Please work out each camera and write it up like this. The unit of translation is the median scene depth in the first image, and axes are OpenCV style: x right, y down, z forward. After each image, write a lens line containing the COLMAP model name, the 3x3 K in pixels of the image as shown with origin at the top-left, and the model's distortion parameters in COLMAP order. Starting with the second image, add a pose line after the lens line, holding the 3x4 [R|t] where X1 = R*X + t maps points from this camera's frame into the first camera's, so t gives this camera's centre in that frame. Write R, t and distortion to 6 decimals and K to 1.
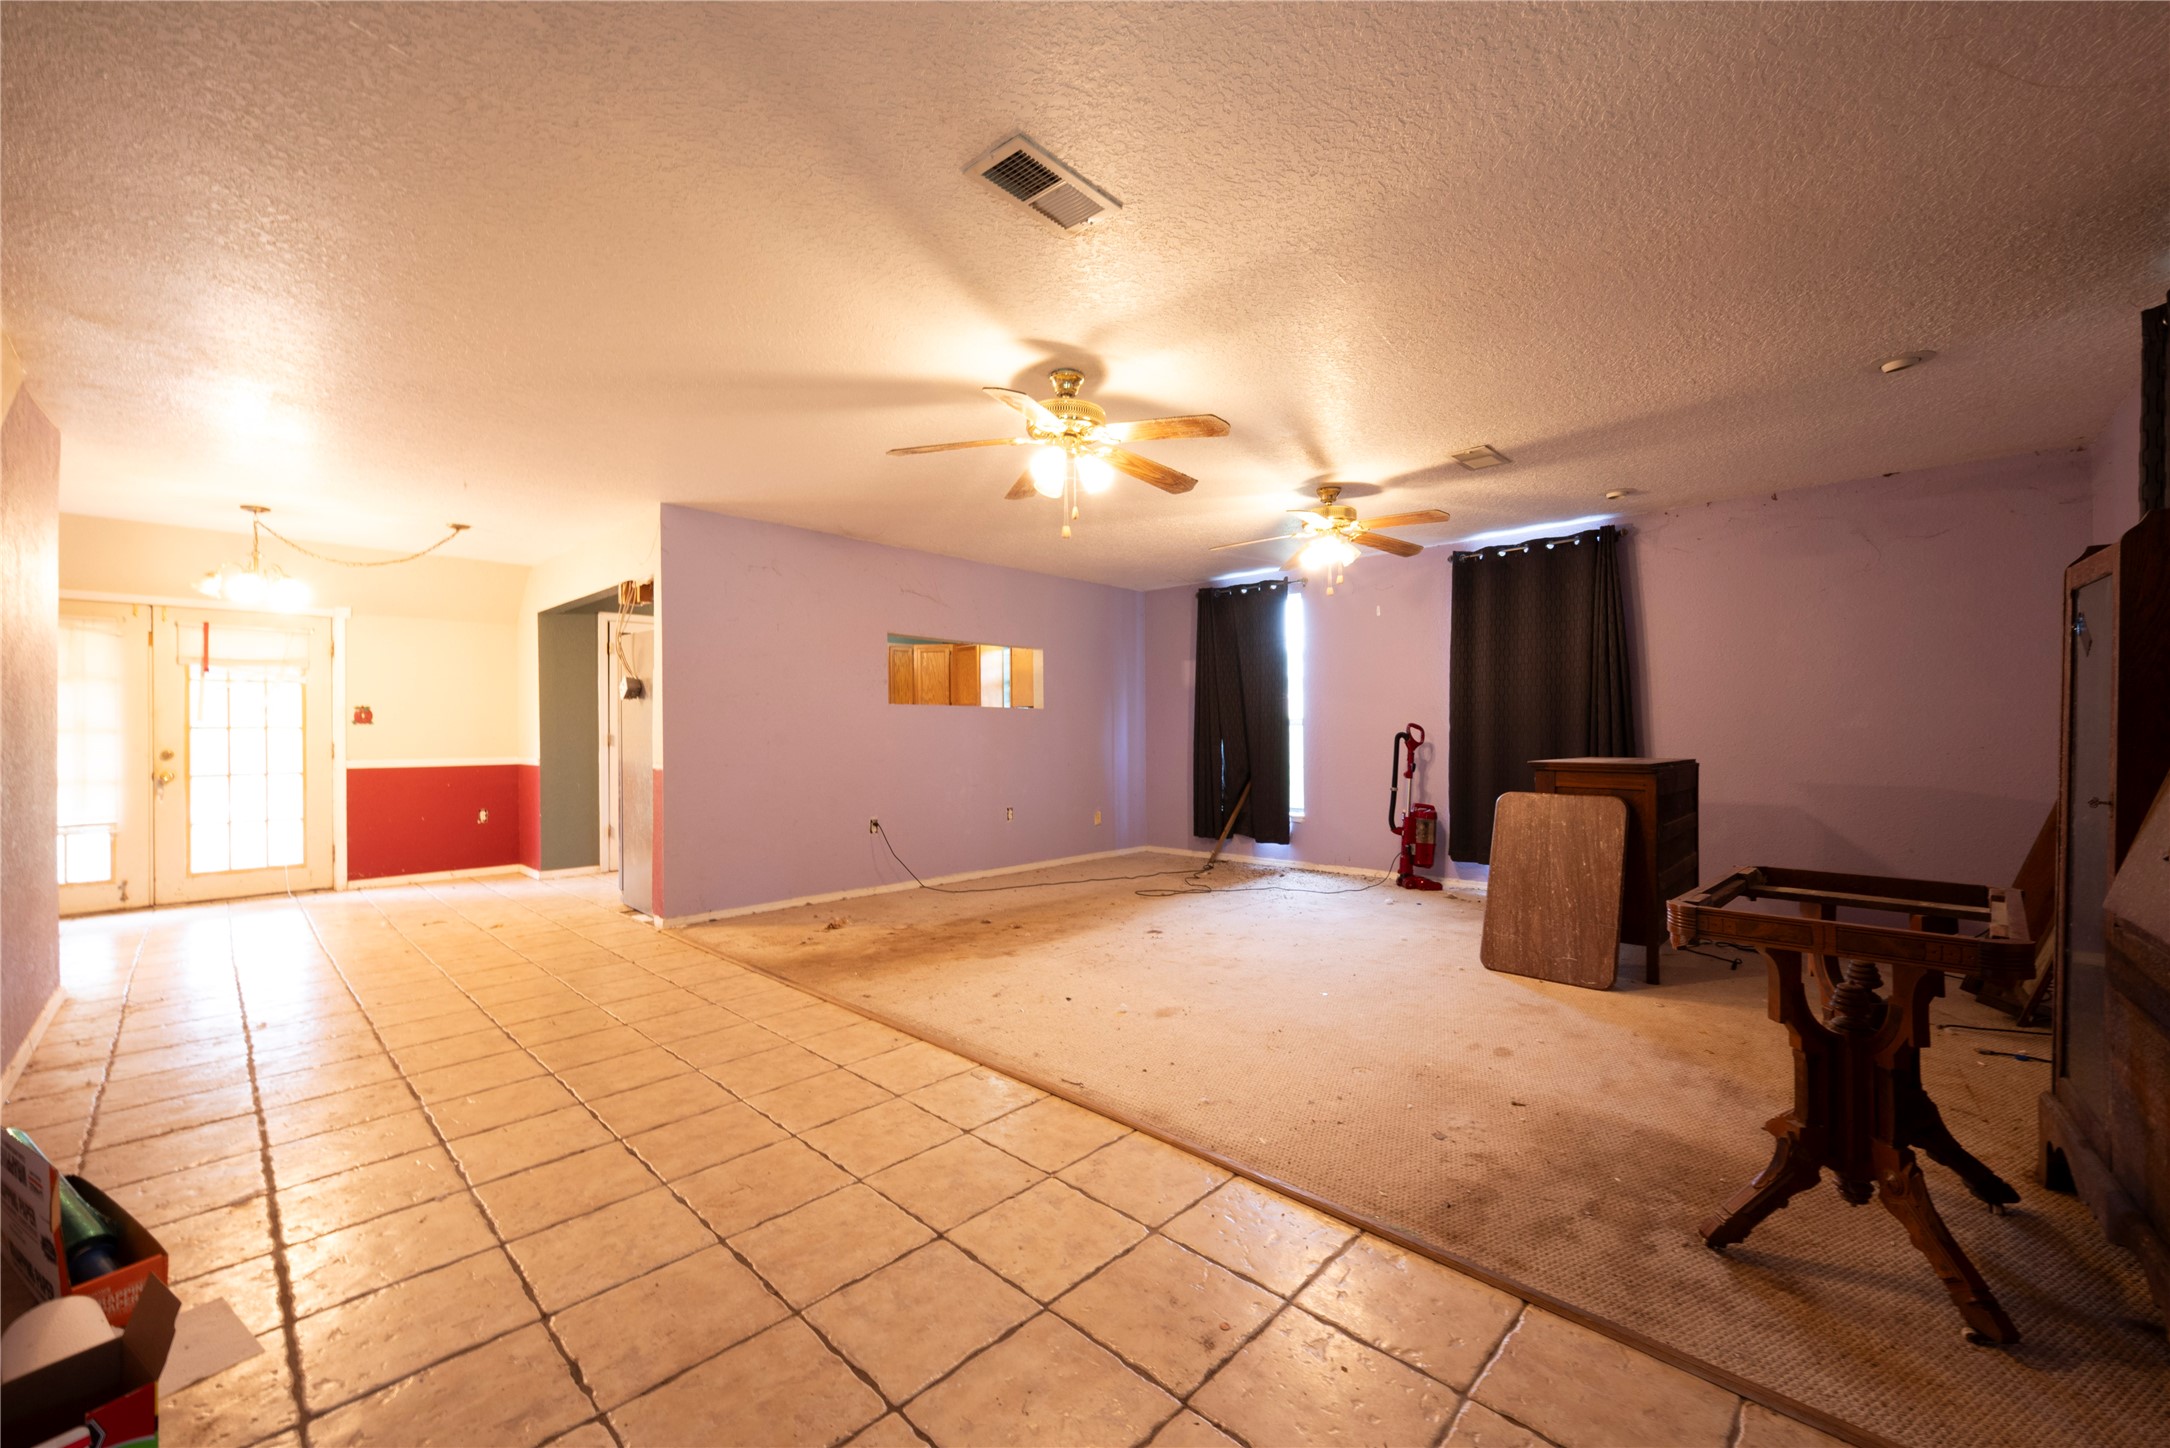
lens RADIAL K [[853.0, 0, 1095.8], [0, 853.0, 729.4], [0, 0, 1]] dist [-0.000668, 0.000129]
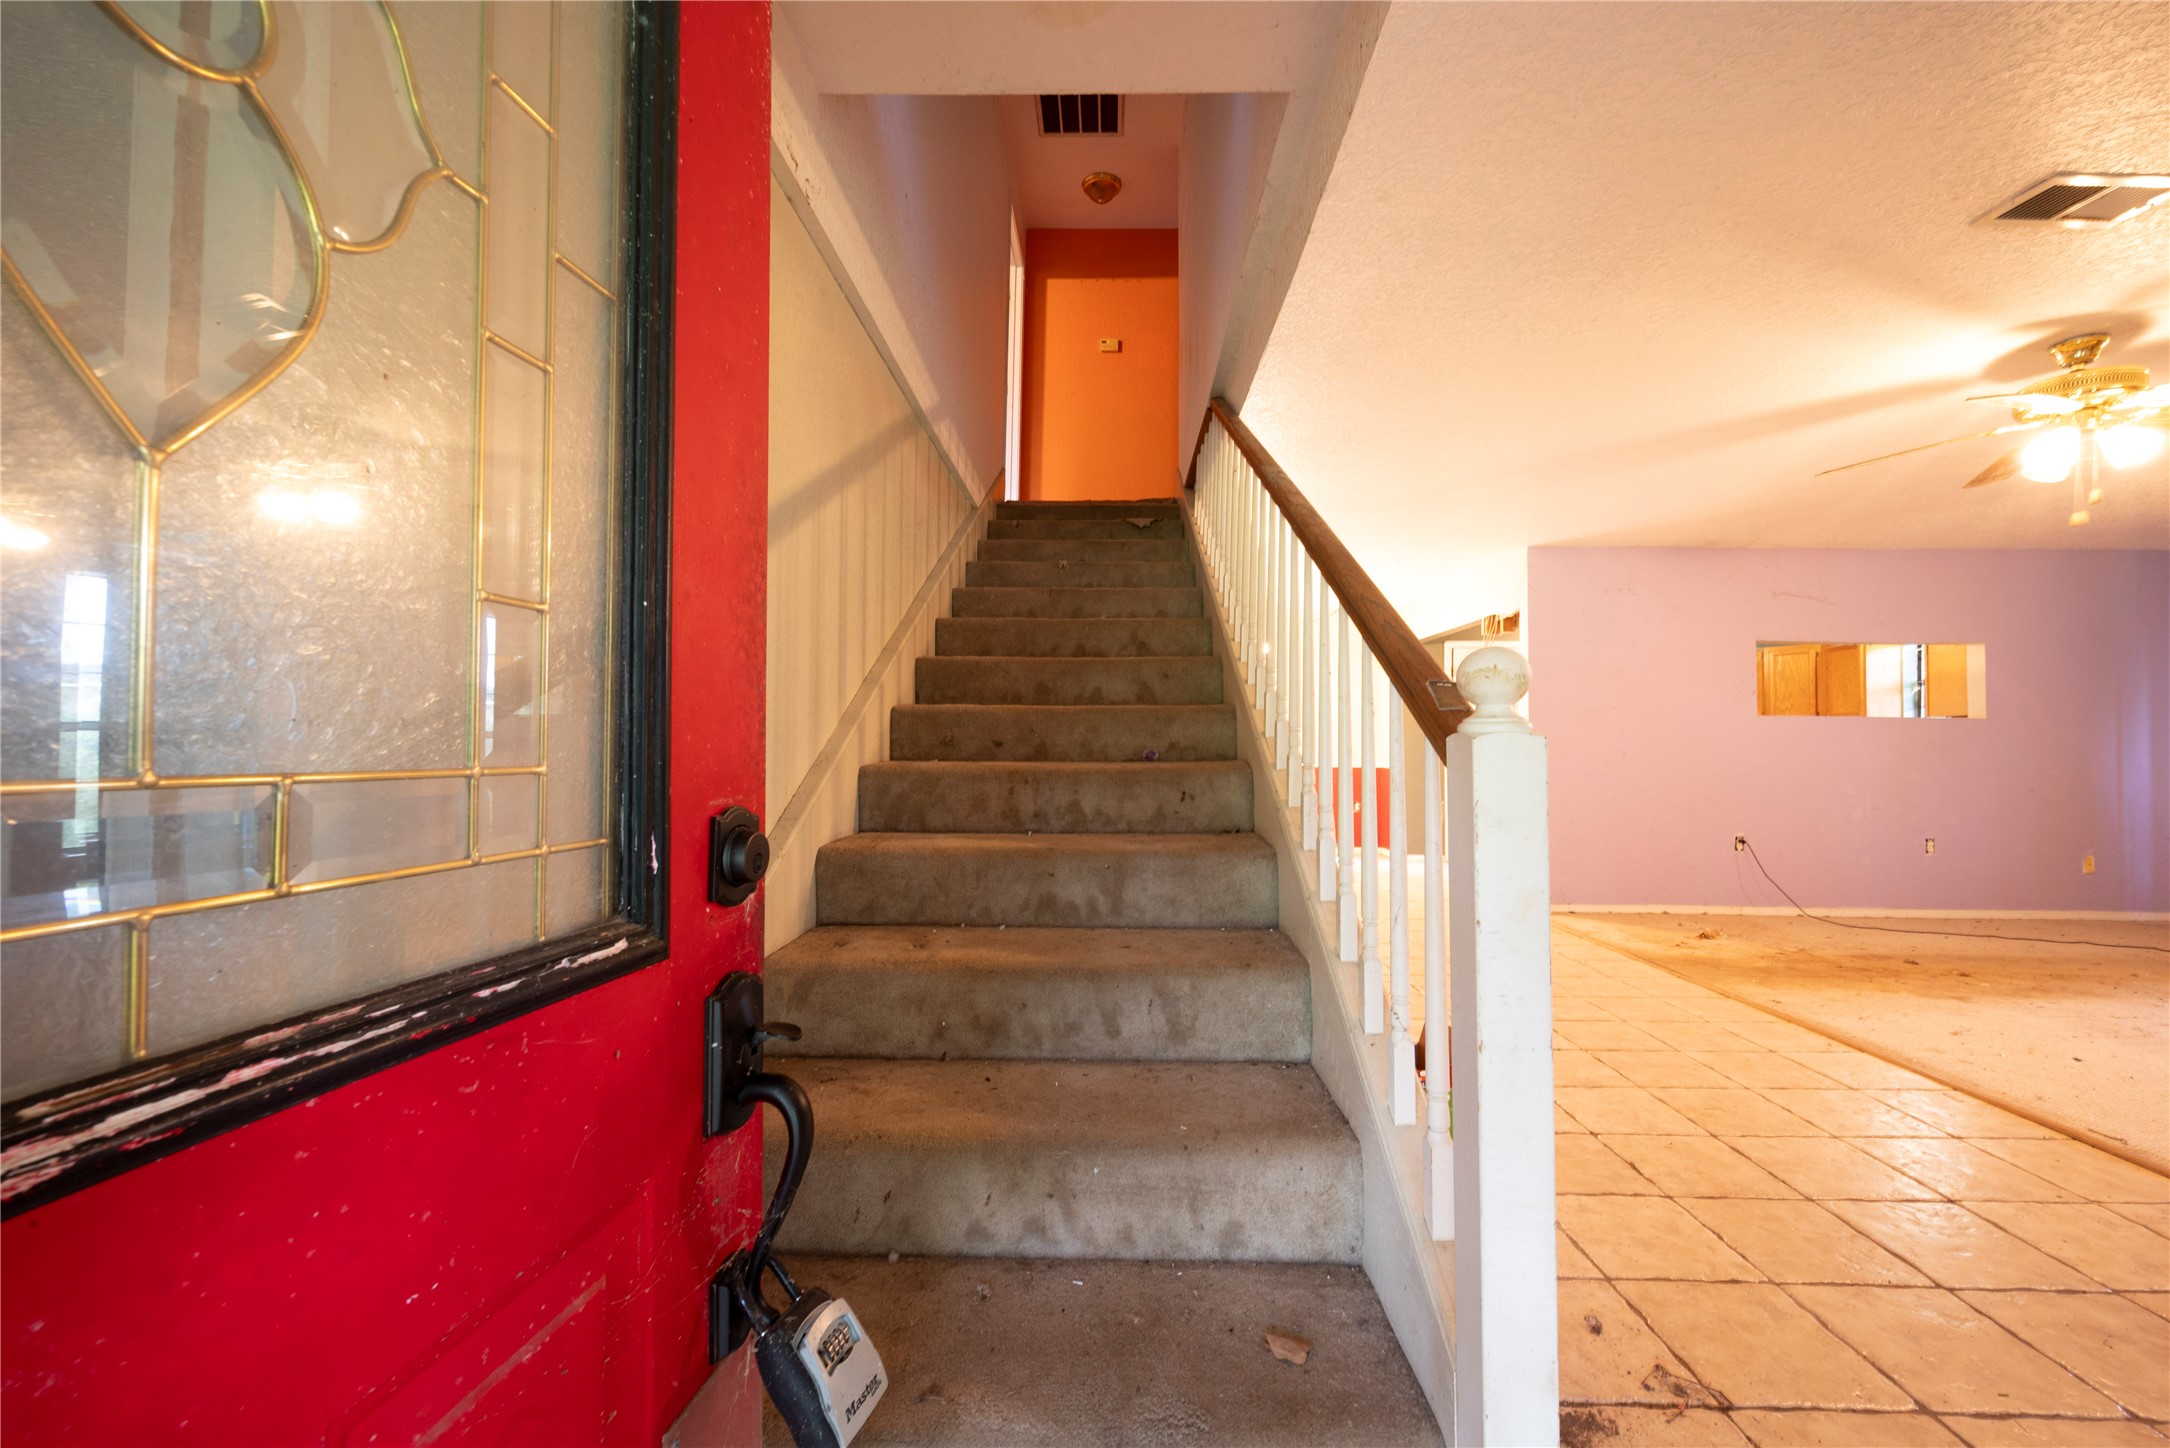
lens RADIAL K [[853.0, 0, 1095.8], [0, 853.0, 729.4], [0, 0, 1]] dist [-0.000668, 0.000129]
pose [[0.670330, -0.002594, -0.742058, -0.048265], [-0.007899, 0.999912, -0.010630, 0.002012], [0.742021, 0.012987, 0.670251, -0.260630]]
